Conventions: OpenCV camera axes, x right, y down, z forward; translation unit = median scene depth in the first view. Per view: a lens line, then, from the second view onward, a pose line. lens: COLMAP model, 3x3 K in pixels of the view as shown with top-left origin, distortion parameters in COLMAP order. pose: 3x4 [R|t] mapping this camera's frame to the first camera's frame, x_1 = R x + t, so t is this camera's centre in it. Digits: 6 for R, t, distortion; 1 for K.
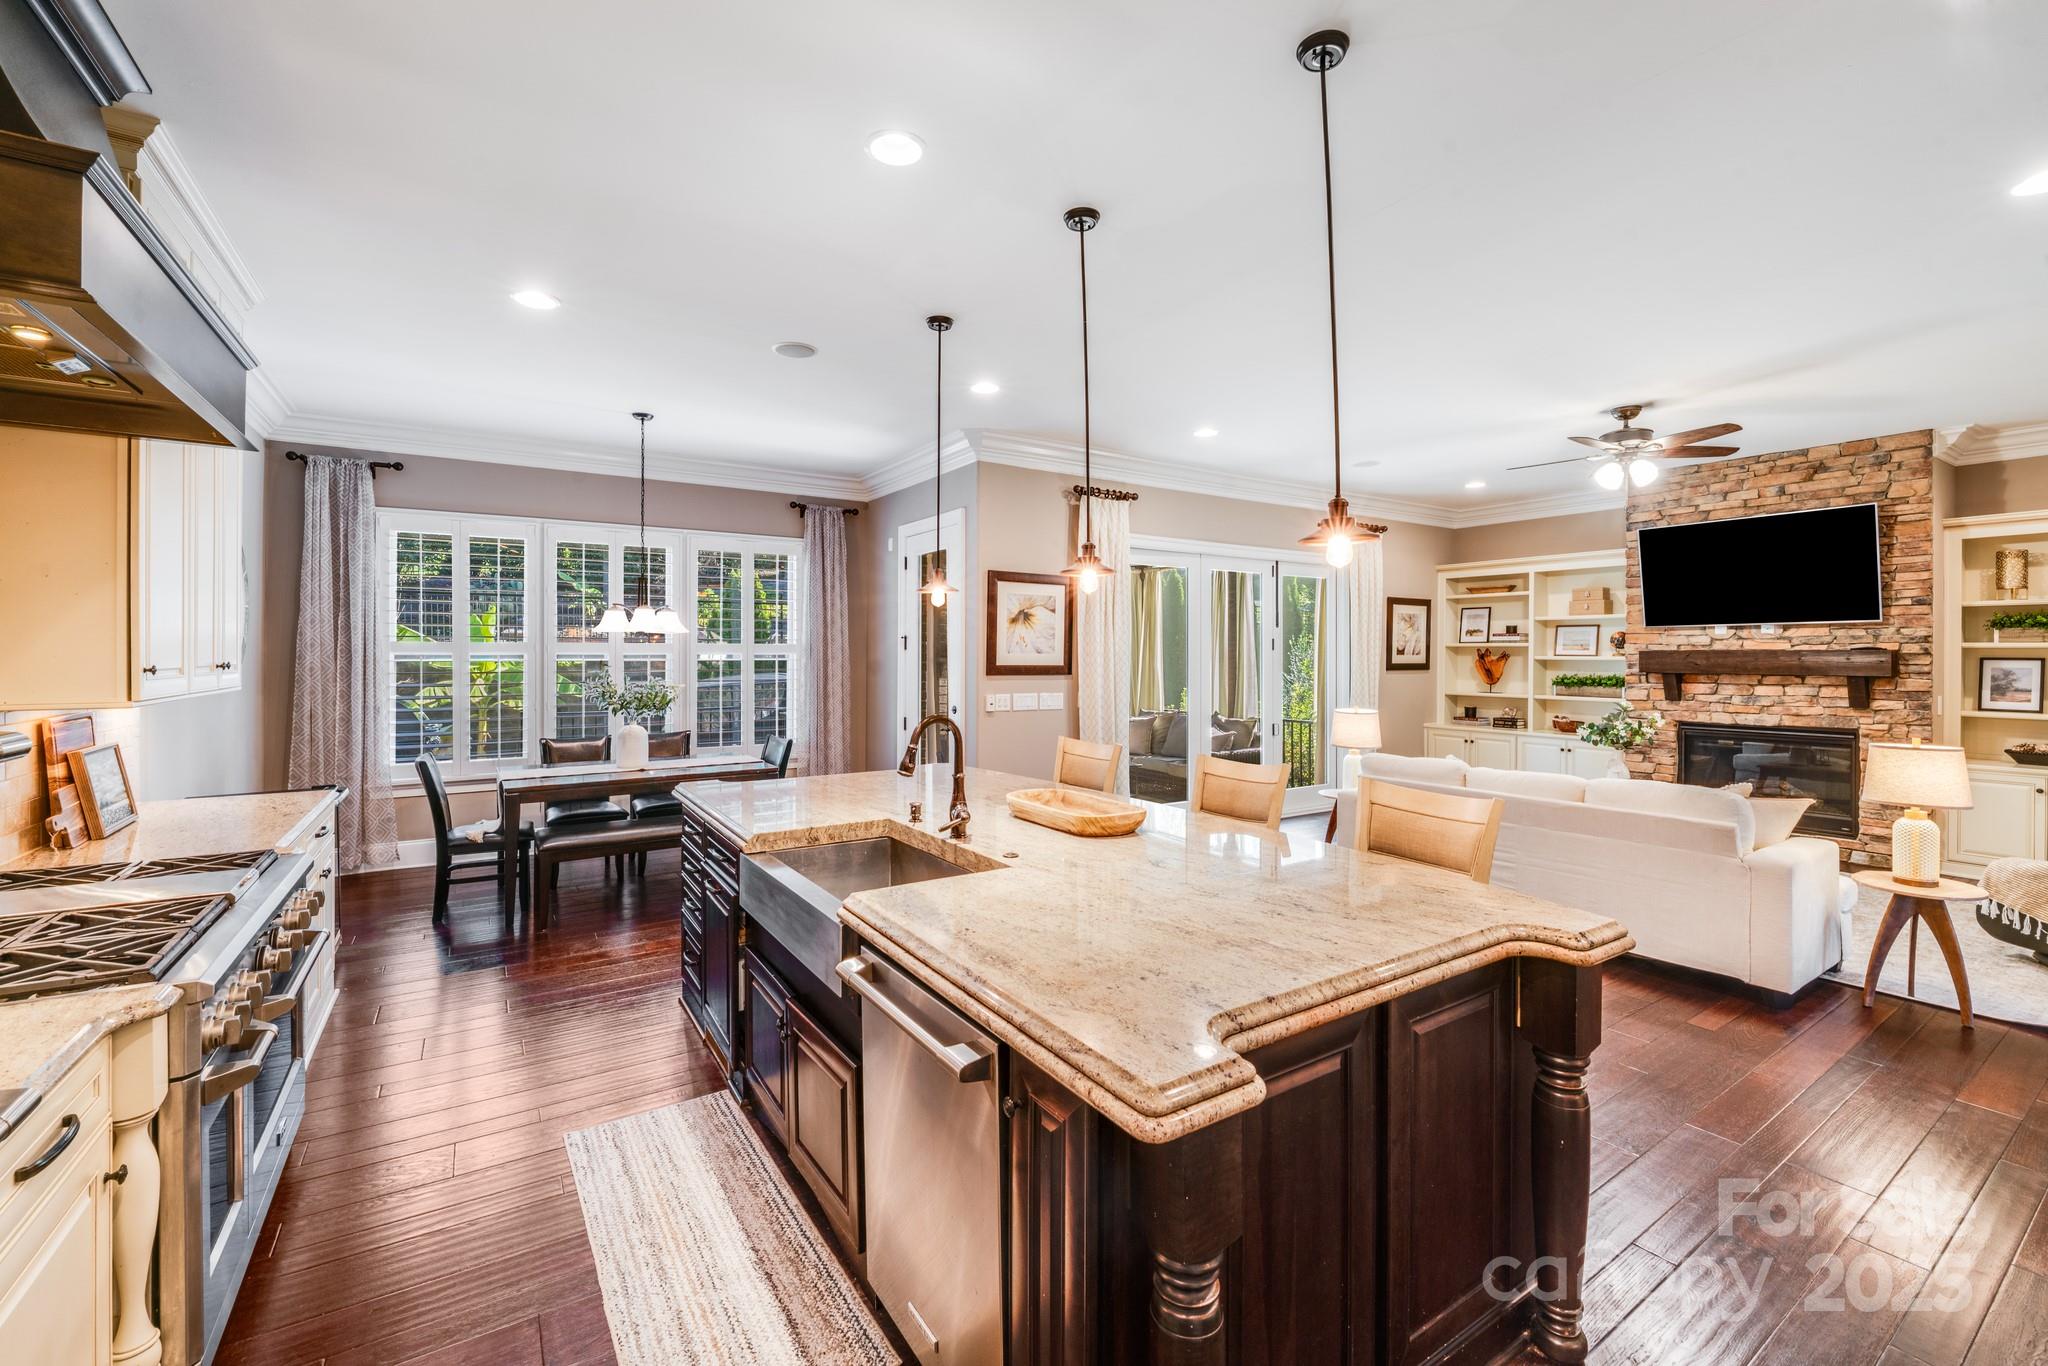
lens RADIAL K [[843.0, 0, 1022.3], [0, 843.0, 658.4], [0, 0, 1]] dist [-0.009028, -0.001549]
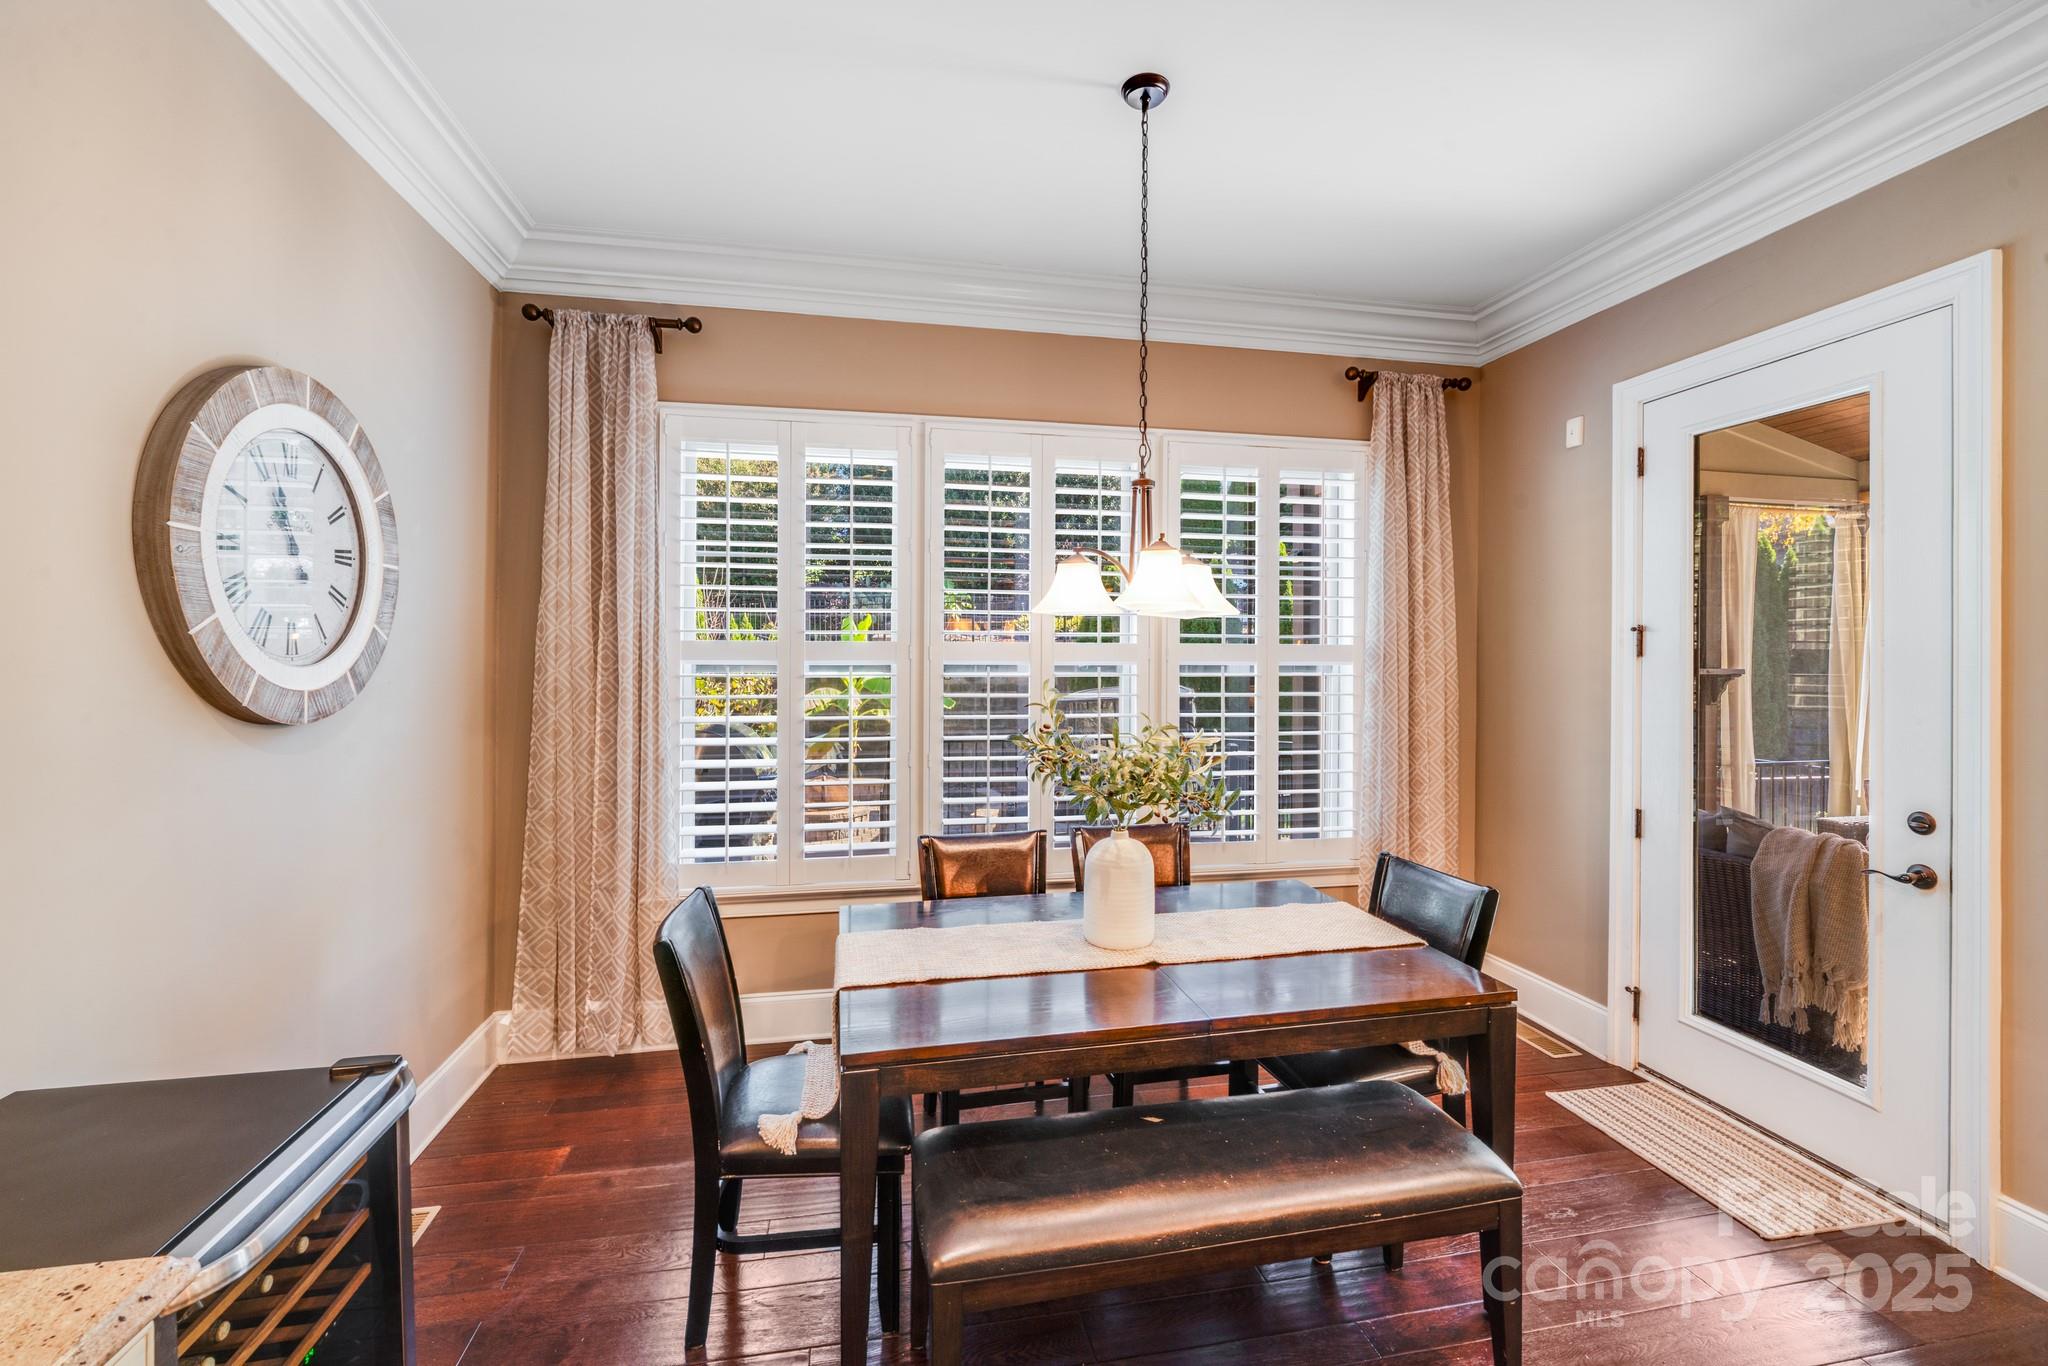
lens RADIAL K [[843.0, 0, 1018.5], [0, 843.0, 654.6], [0, 0, 1]] dist [-0.009028, -0.001549]
pose [[0.928068, 0.000508, -0.372411, -0.337877], [-0.003975, 0.999956, -0.008541, -0.007531], [0.372390, 0.009407, 0.928029, 0.565542]]
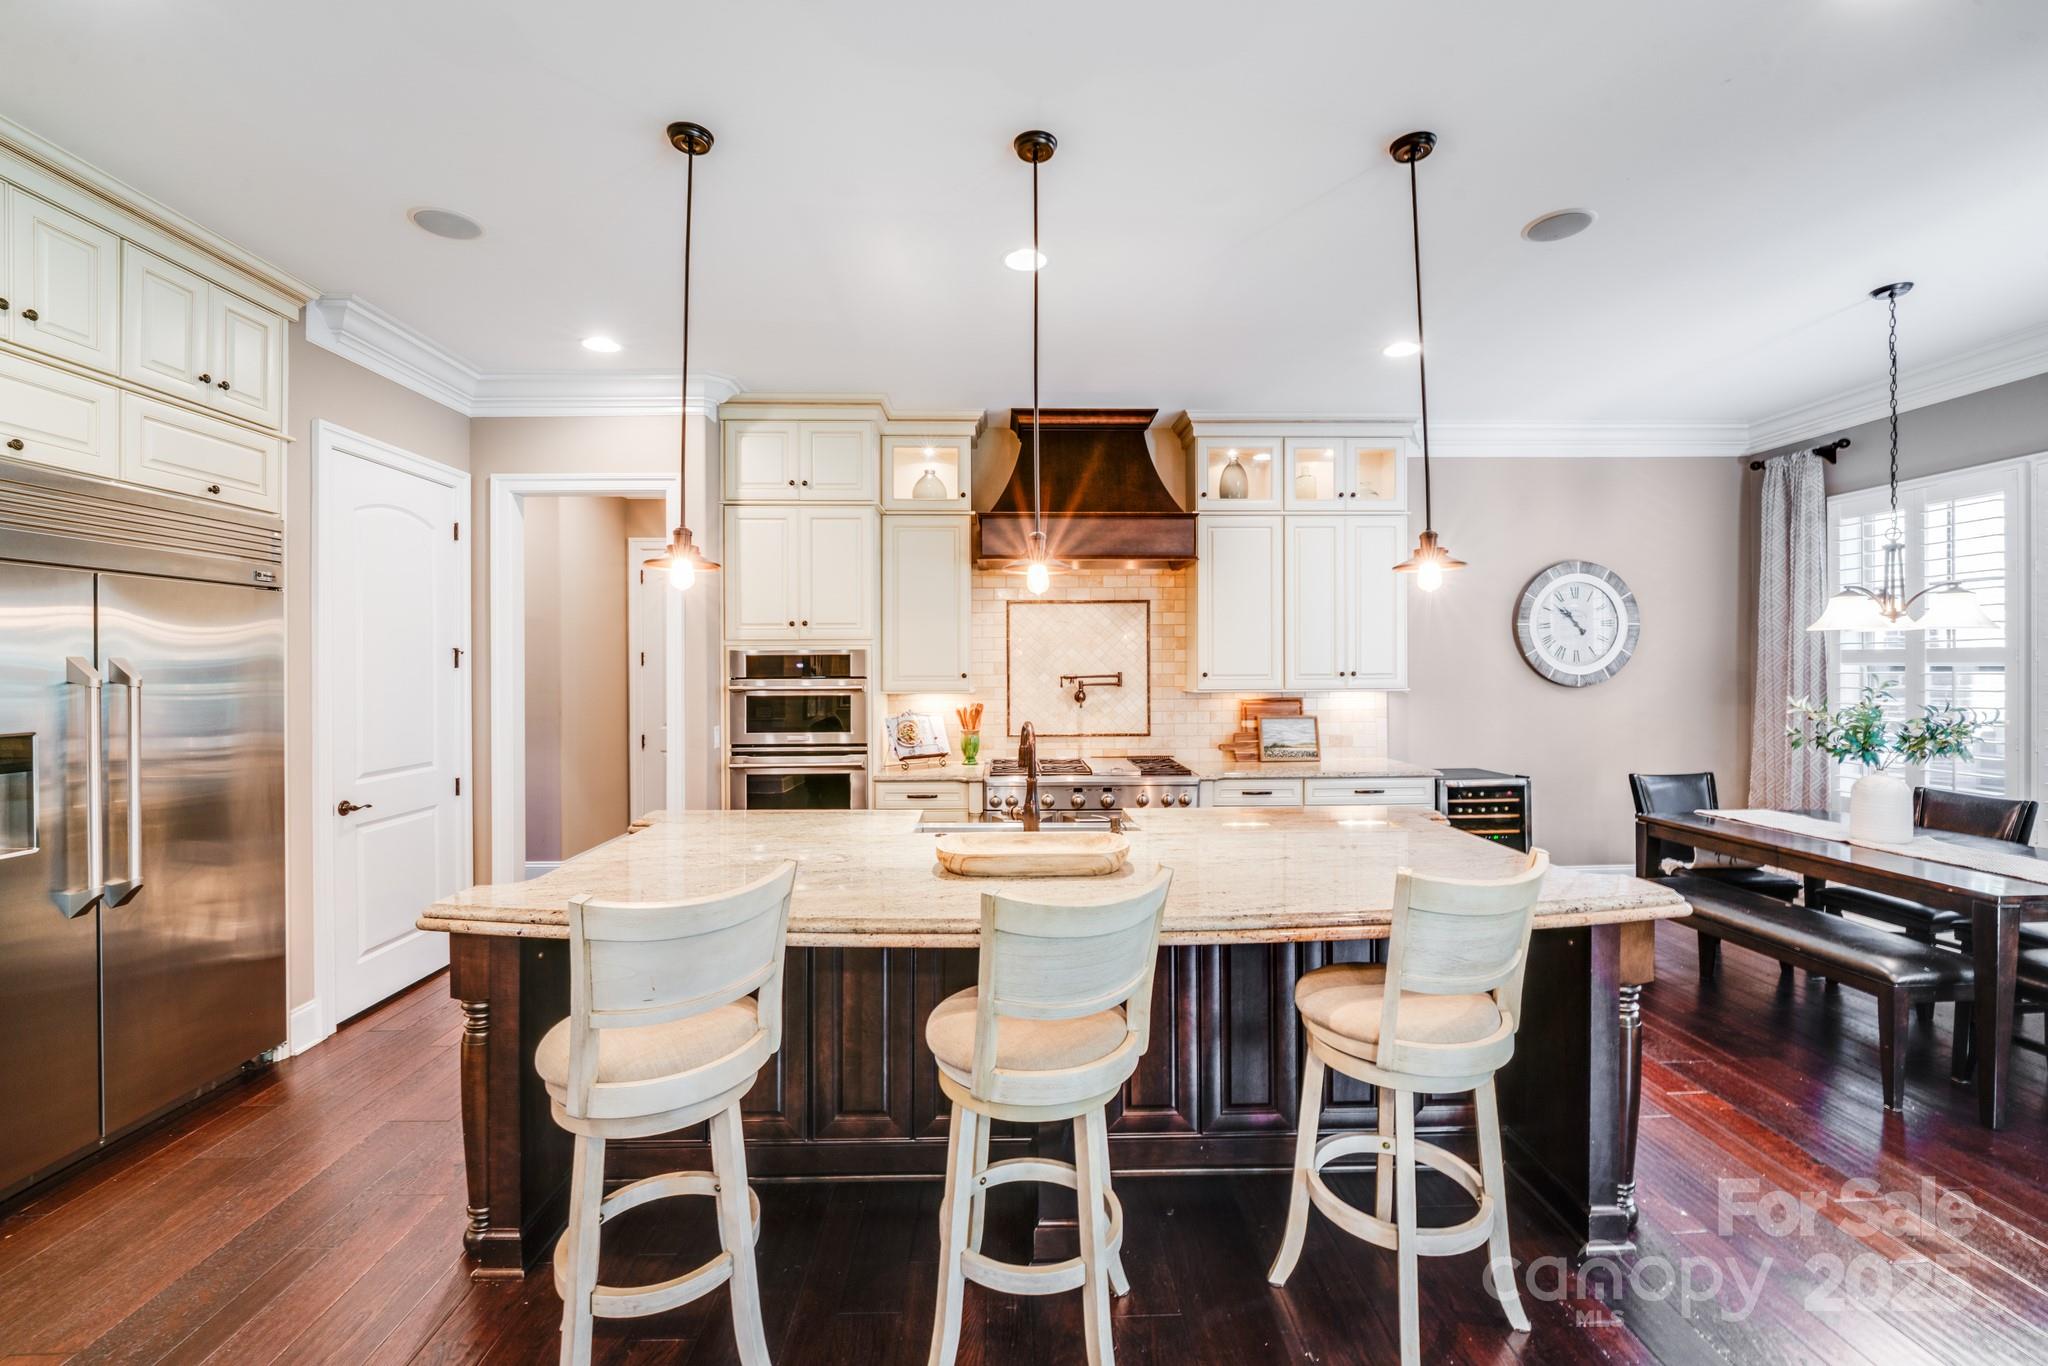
lens RADIAL K [[840.1, 0, 1020.0], [0, 840.1, 659.2], [0, 0, 1]] dist [-0.001623, -0.000333]
pose [[-0.518929, -0.005431, -0.854800, 0.402085], [0.000087, 0.999979, -0.006407, -0.006154], [0.854817, -0.003399, -0.518918, 0.726592]]
